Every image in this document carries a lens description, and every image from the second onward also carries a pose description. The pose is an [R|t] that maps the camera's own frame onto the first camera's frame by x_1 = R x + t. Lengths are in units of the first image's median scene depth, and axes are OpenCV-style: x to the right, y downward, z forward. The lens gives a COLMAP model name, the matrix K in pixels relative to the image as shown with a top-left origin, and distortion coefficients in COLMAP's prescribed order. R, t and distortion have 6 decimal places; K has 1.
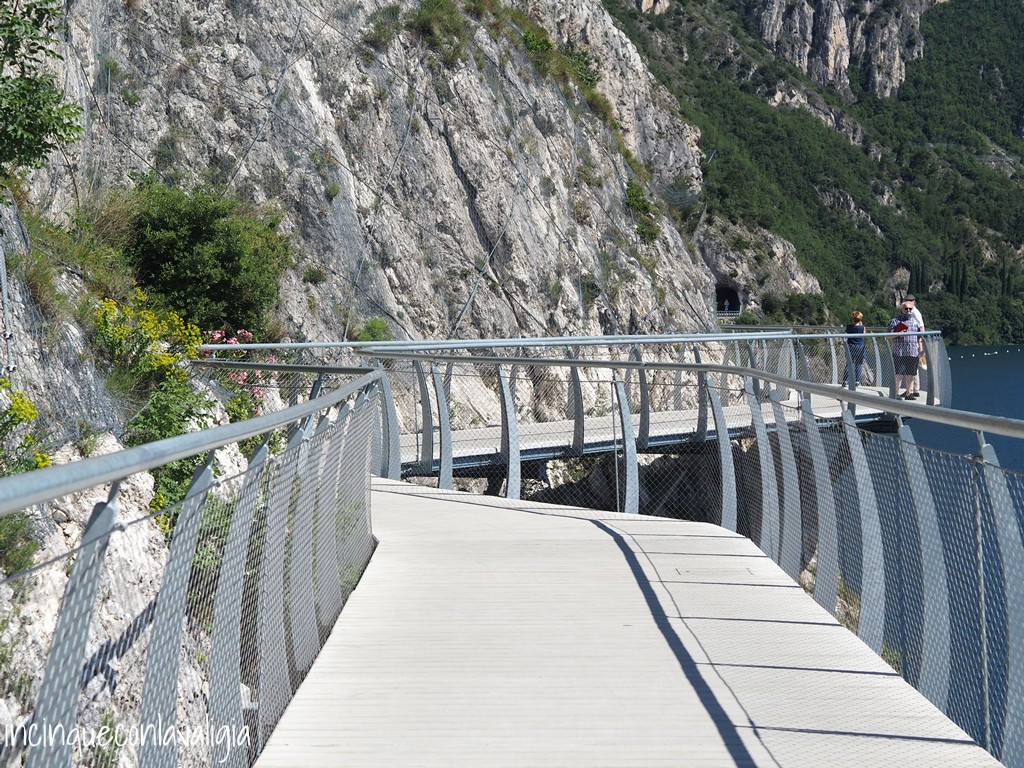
lens RADIAL K [[2583.2, 0, 512.0], [0, 2583.2, 384.0], [0, 0, 1]] dist [0.012898, 0.119063]
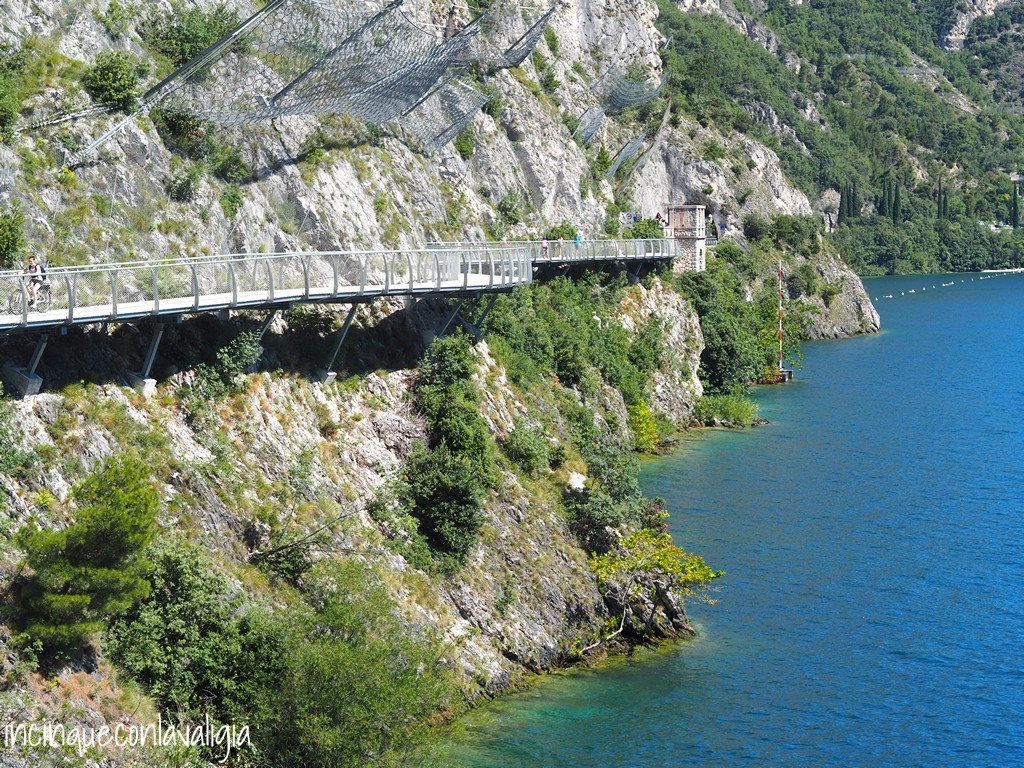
lens RADIAL K [[2583.2, 0, 512.0], [0, 2583.2, 384.0], [0, 0, 1]] dist [0.012898, 0.119063]
pose [[0.998704, -0.012593, 0.049311, -0.005260], [0.011251, 0.999561, 0.027410, -0.002881], [-0.049634, -0.026820, 0.998407, 0.102817]]
